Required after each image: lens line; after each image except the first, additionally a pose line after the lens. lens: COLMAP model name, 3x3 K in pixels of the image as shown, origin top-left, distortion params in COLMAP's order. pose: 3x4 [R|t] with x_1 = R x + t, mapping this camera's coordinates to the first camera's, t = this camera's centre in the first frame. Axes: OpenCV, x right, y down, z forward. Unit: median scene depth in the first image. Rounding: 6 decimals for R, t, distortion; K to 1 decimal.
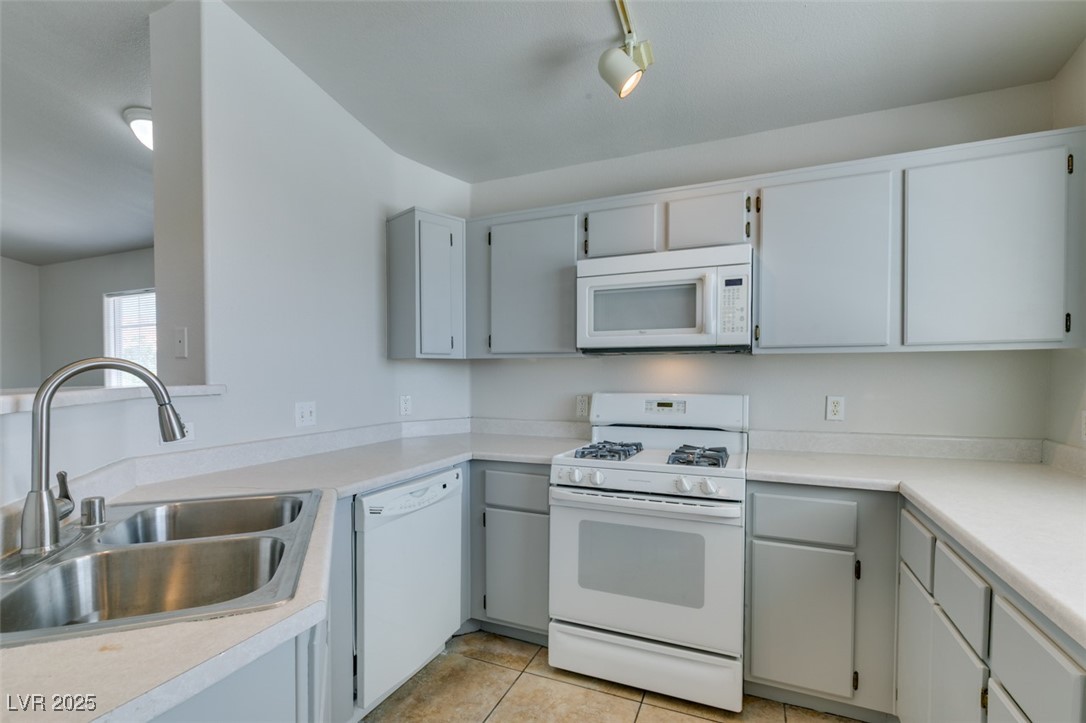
lens RADIAL K [[494.8, 0, 543.2], [0, 494.8, 388.6], [0, 0, 1]] dist [-0.005649, 0.000199]
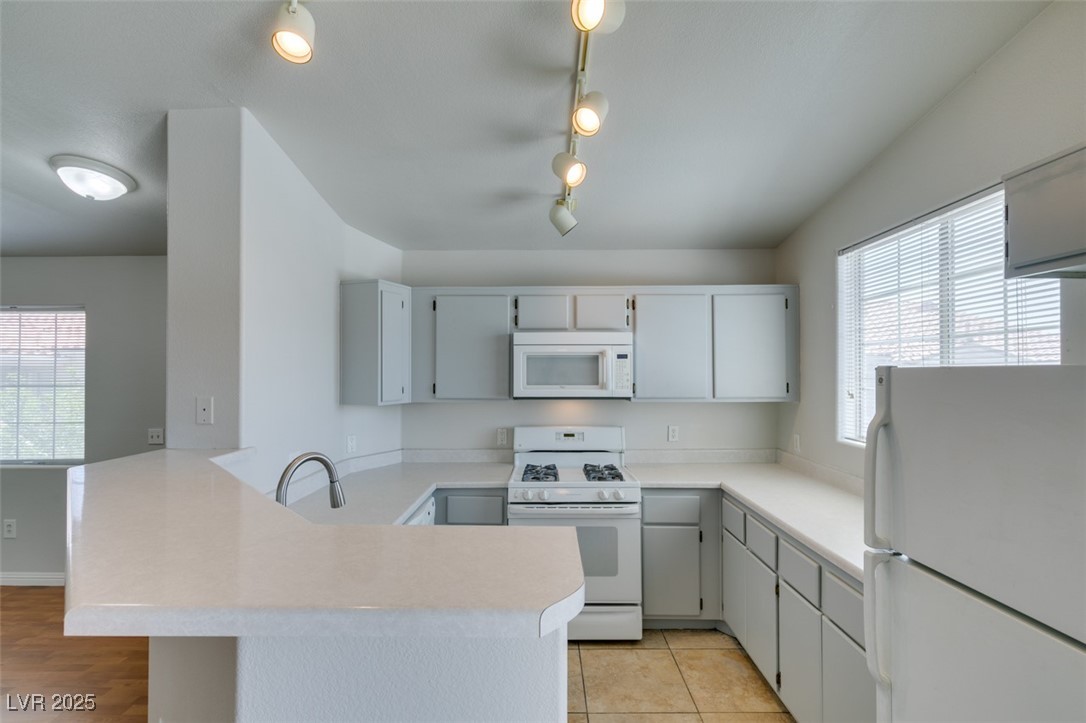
lens RADIAL K [[494.8, 0, 540.4], [0, 494.8, 364.3], [0, 0, 1]] dist [-0.005649, 0.000199]
pose [[0.918716, 0.004882, 0.394889, -0.442117], [0.011461, 0.999173, -0.039016, -0.132458], [-0.394753, 0.040370, 0.917900, -0.292929]]
